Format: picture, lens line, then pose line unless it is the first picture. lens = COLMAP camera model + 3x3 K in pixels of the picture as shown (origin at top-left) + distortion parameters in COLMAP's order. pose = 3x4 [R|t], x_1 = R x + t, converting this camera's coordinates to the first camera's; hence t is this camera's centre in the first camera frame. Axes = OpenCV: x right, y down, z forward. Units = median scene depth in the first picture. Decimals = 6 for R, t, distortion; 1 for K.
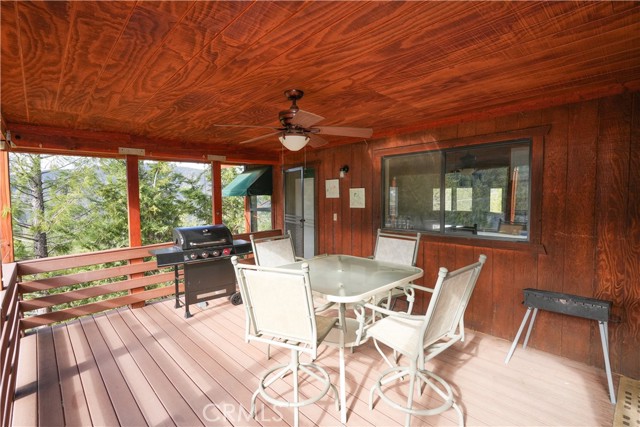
lens RADIAL K [[304.5, 0, 321.9], [0, 304.5, 212.7], [0, 0, 1]] dist [-0.000693, 0.000062]
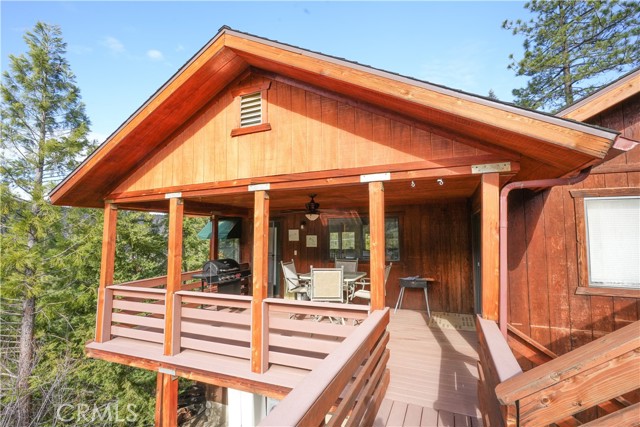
lens RADIAL K [[304.5, 0, 321.9], [0, 304.5, 212.7], [0, 0, 1]] dist [-0.000693, 0.000062]
pose [[0.919328, 0.038650, 0.391589, -0.801121], [0.011907, 0.991976, -0.125862, 0.014898], [-0.393311, 0.120371, 0.911492, -0.944427]]
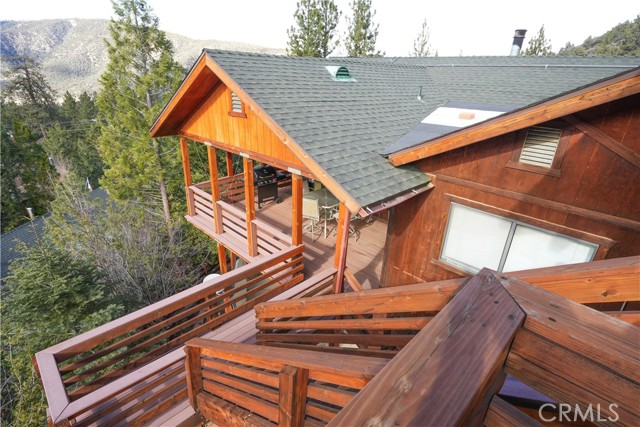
lens RADIAL K [[320.5, 0, 320.0], [0, 320.5, 213.5], [0, 0, 1]] dist [0.001817, 0.000295]
pose [[0.998569, 0.038117, 0.037515, -0.103056], [-0.048607, 0.939405, 0.339347, -0.643402], [-0.022307, -0.340685, 0.939913, -1.796672]]
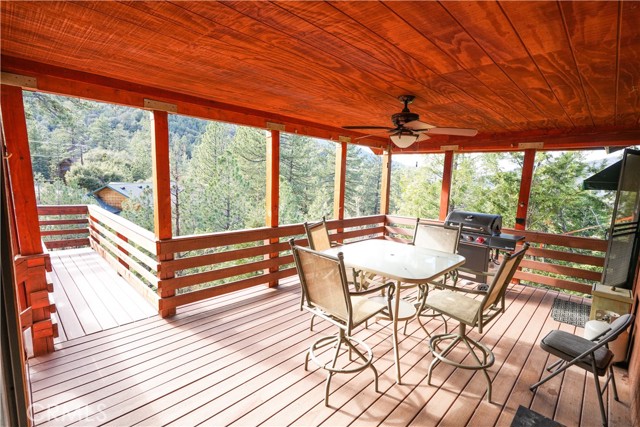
lens RADIAL K [[301.6, 0, 323.0], [0, 301.6, 212.3], [0, 0, 1]] dist [0.000033, 0.000454]
pose [[0.046335, 0.133604, -0.989951, 1.053153], [-0.107696, 0.985907, 0.128017, -0.060158], [0.993104, 0.100682, 0.060071, 0.602443]]
